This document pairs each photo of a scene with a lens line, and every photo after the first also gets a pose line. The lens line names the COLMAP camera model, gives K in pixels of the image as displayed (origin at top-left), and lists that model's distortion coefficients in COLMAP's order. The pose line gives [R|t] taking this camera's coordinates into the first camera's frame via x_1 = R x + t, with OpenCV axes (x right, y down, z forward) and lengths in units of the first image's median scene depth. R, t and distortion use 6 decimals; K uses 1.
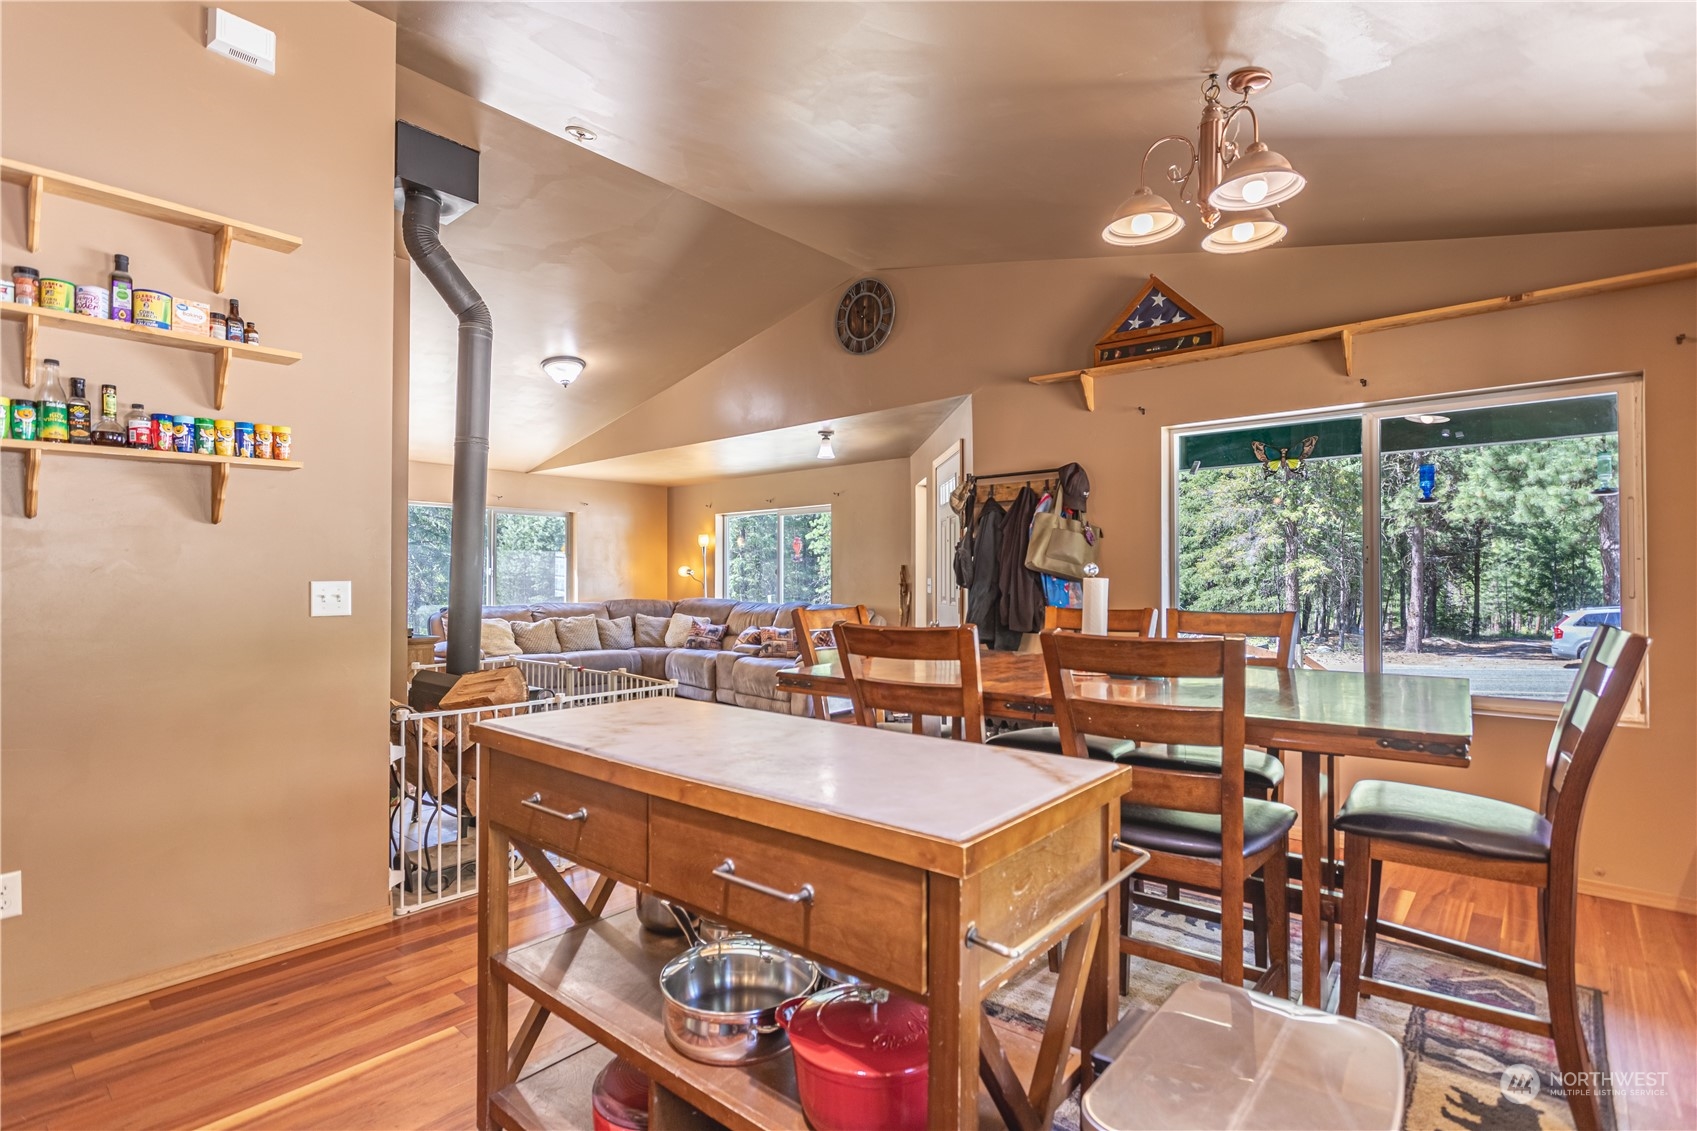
lens RADIAL K [[826.5, 0, 854.7], [0, 826.5, 564.2], [0, 0, 1]] dist [-0.011783, 0.000508]
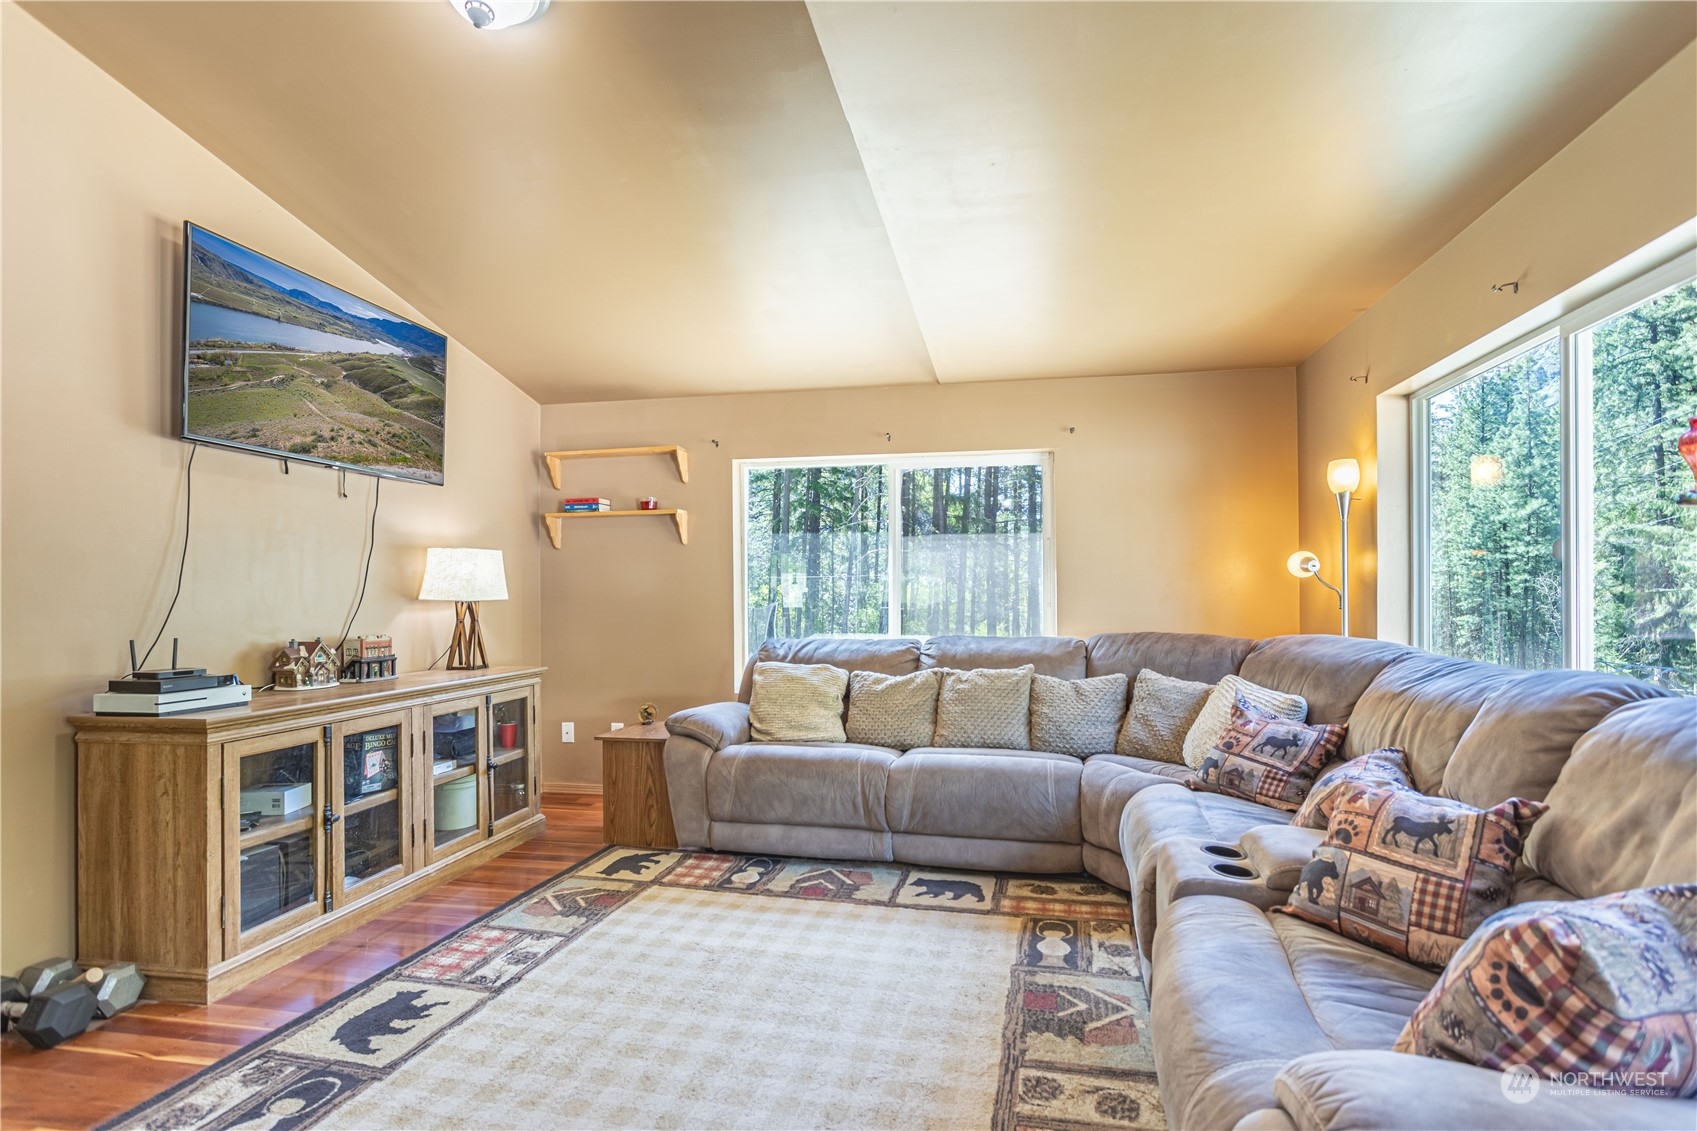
lens RADIAL K [[749.6, 0, 989.4], [0, 749.6, 597.5], [0, 0, 1]] dist [-0.010901, -0.000010]
pose [[0.499787, -0.006232, -0.866126, 0.021844], [0.021843, 0.999747, 0.005410, 0.021476], [0.865873, -0.021623, 0.499797, 0.772473]]
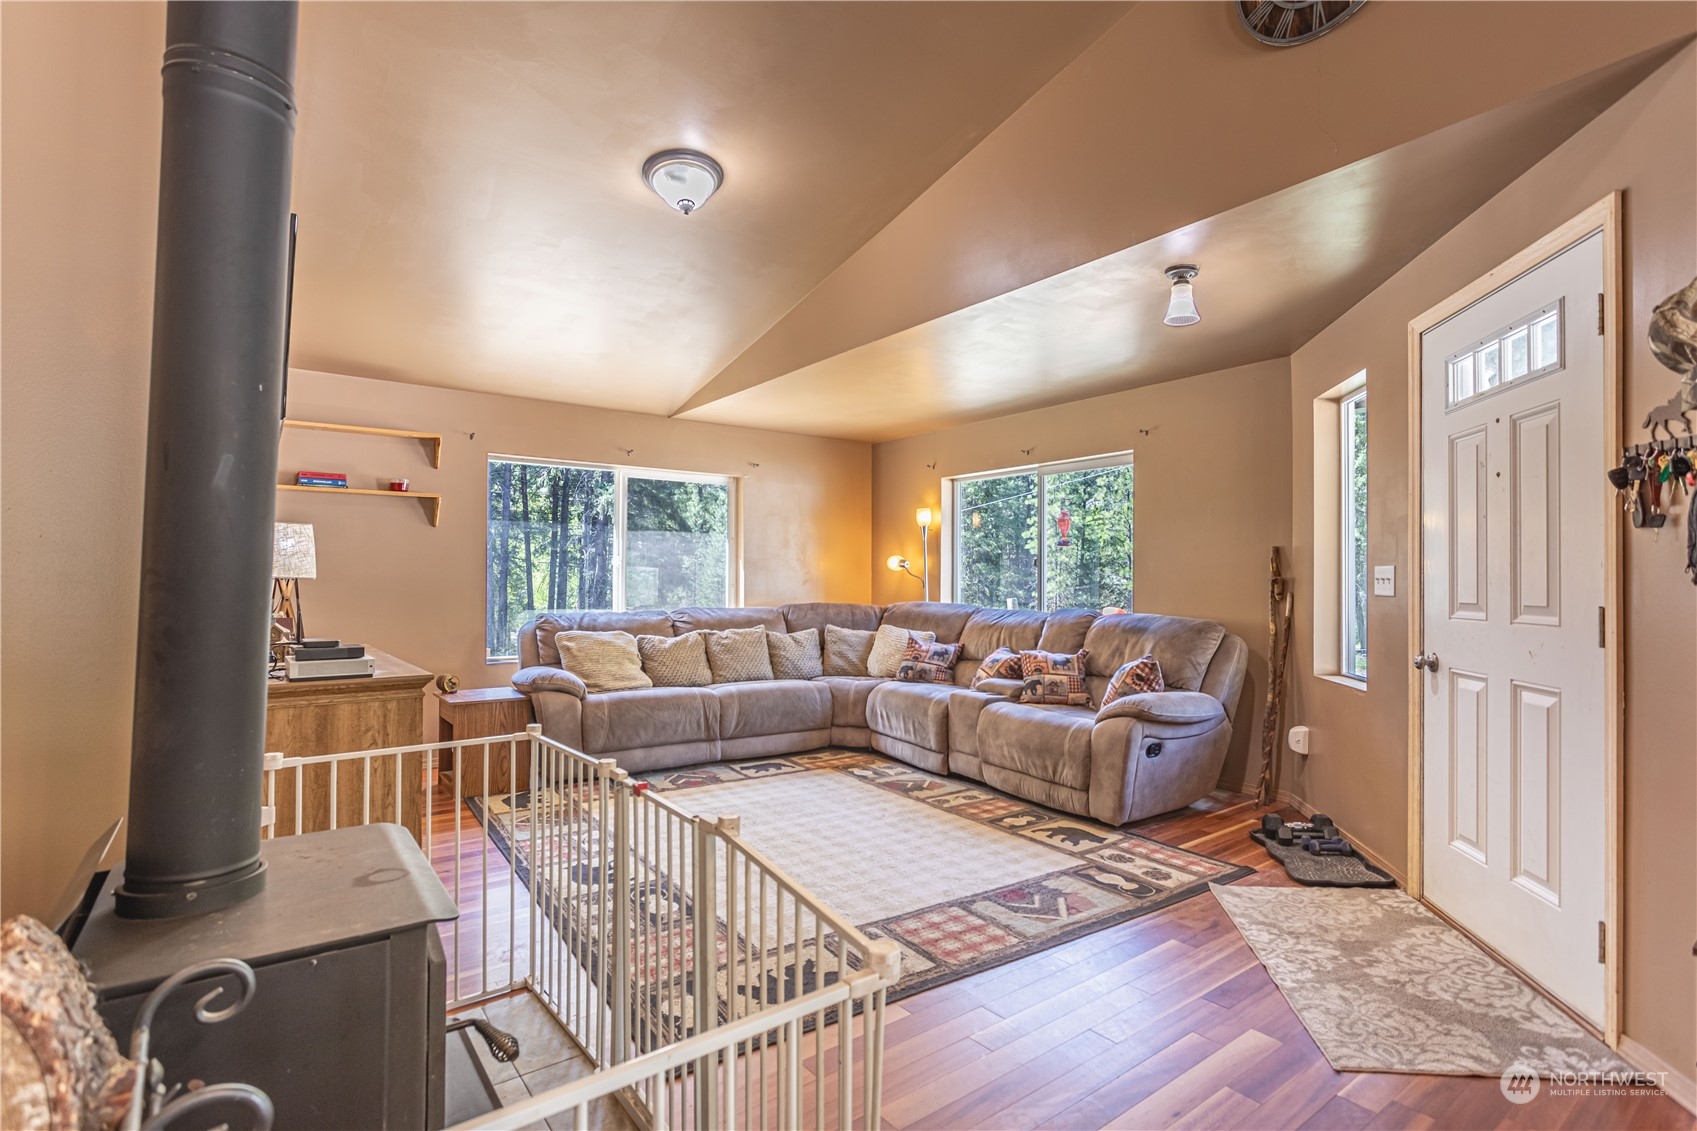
lens RADIAL K [[826.5, 0, 854.7], [0, 826.5, 564.2], [0, 0, 1]] dist [-0.011783, 0.000508]
pose [[0.969838, -0.004177, -0.243716, -0.080627], [0.002885, 0.999980, -0.005657, 0.015129], [0.243735, 0.004783, 0.969830, 0.366979]]
